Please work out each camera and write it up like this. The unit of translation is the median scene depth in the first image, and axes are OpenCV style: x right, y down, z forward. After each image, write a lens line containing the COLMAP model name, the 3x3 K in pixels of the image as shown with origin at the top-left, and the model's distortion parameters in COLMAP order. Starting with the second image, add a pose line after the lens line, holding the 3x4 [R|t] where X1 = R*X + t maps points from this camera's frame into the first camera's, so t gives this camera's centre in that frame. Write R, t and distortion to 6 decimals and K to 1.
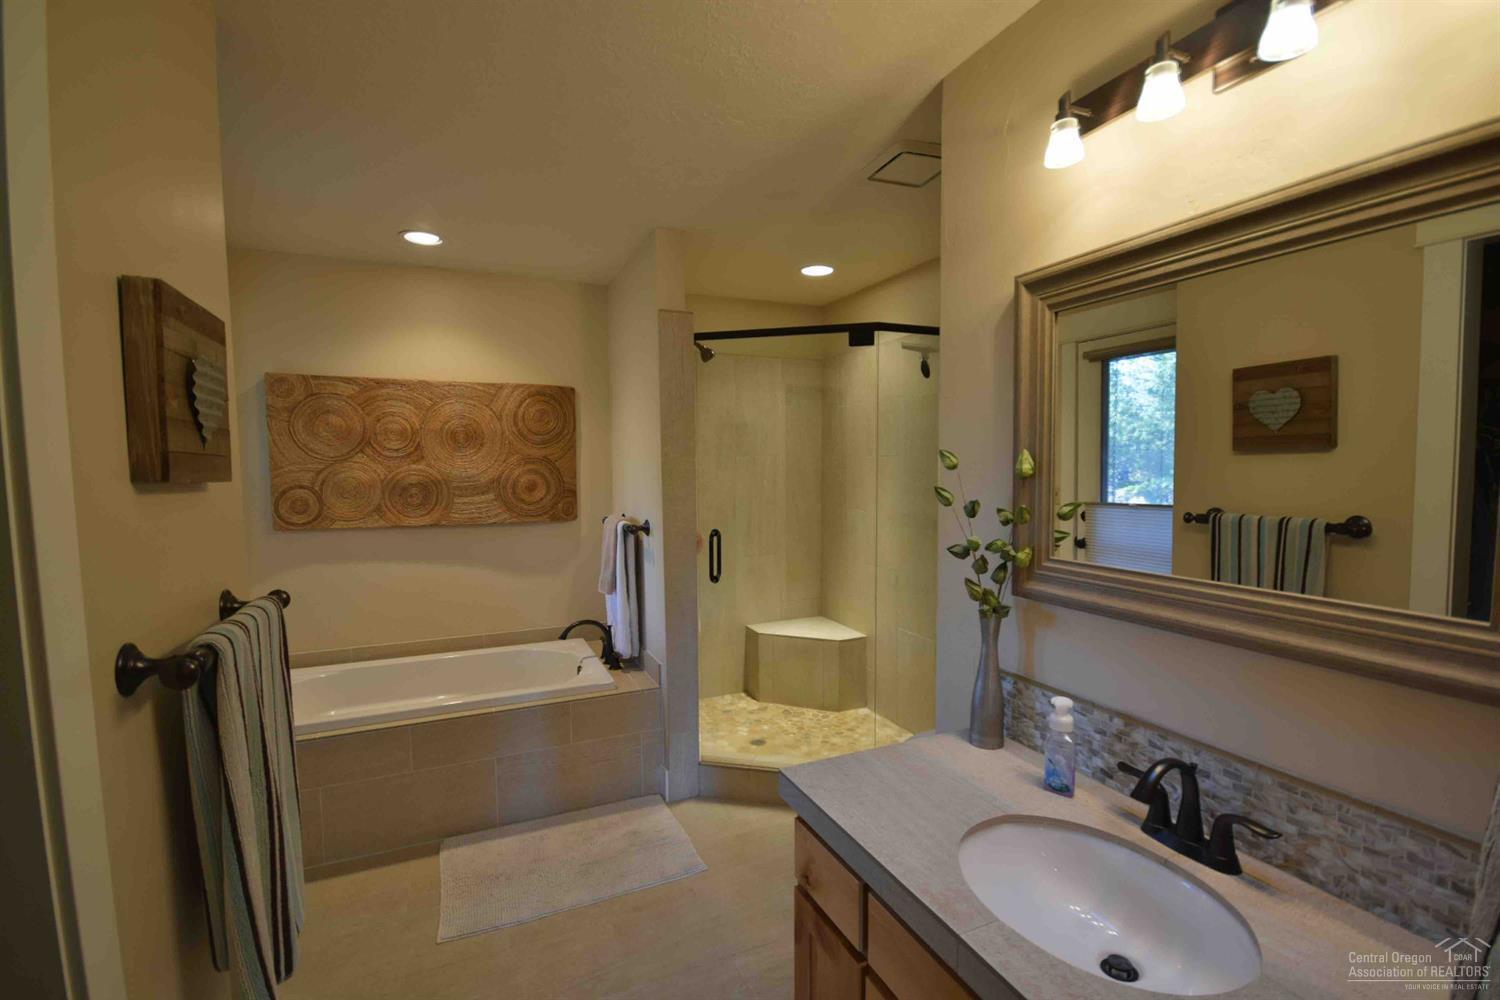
lens RADIAL K [[661.8, 0, 752.9], [0, 661.8, 503.2], [0, 0, 1]] dist [0.002348, -0.008692]
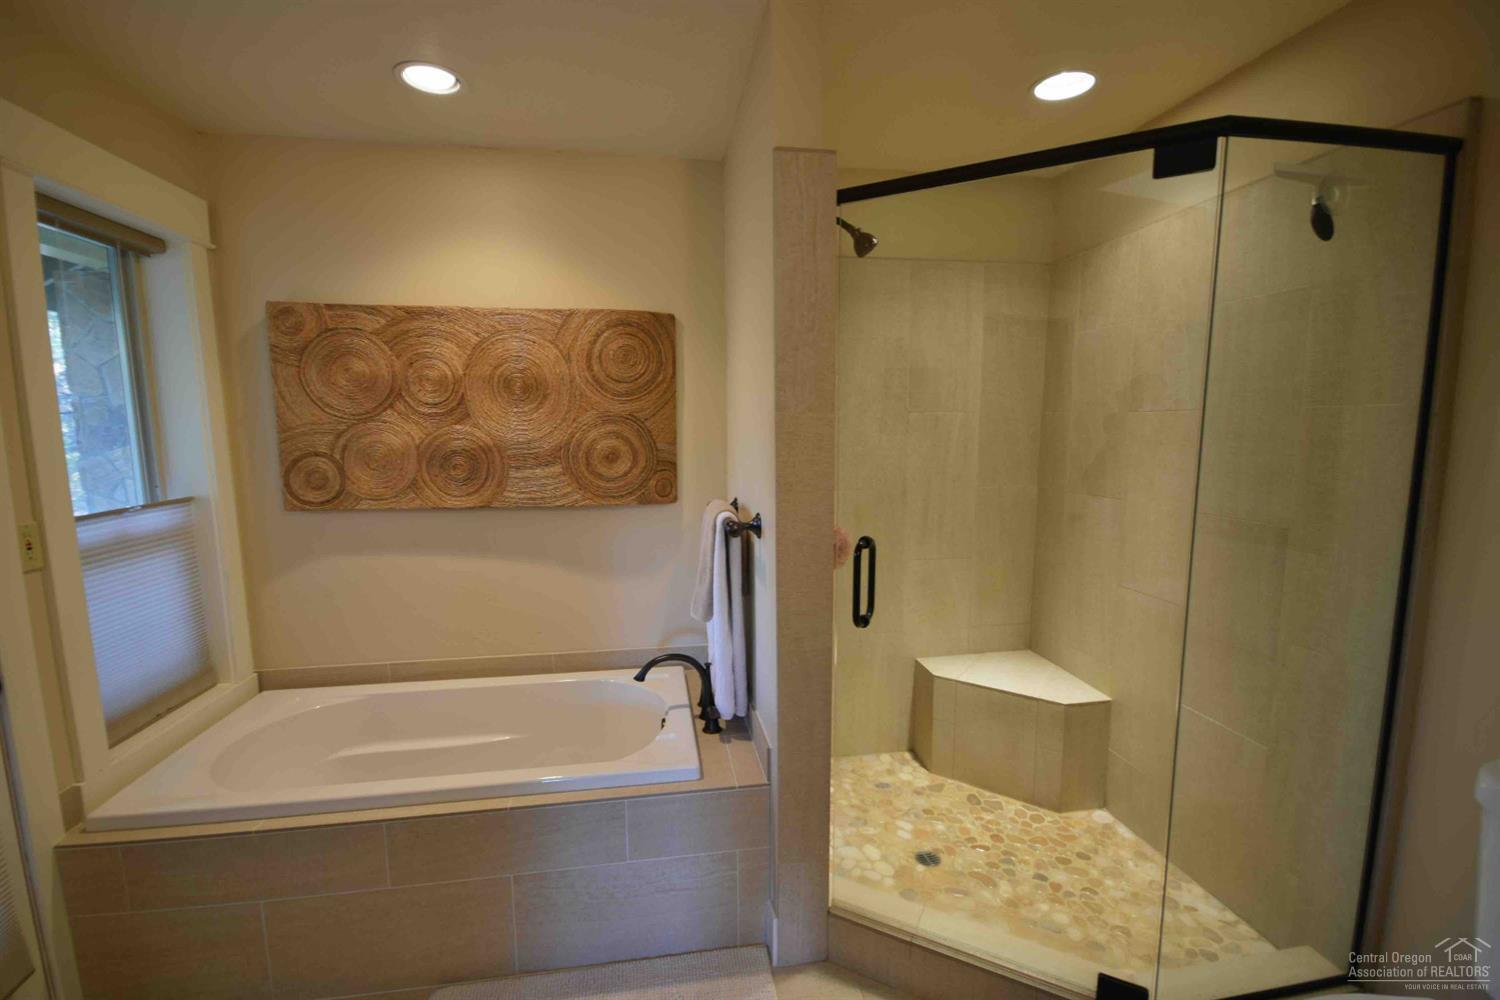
lens RADIAL K [[661.8, 0, 745.3], [0, 661.8, 513.3], [0, 0, 1]] dist [0.002348, -0.008692]
pose [[0.963374, 0.035852, -0.265753, -0.004092], [-0.016536, 0.997079, 0.074569, -0.019829], [0.267650, -0.067443, 0.961153, 0.363295]]
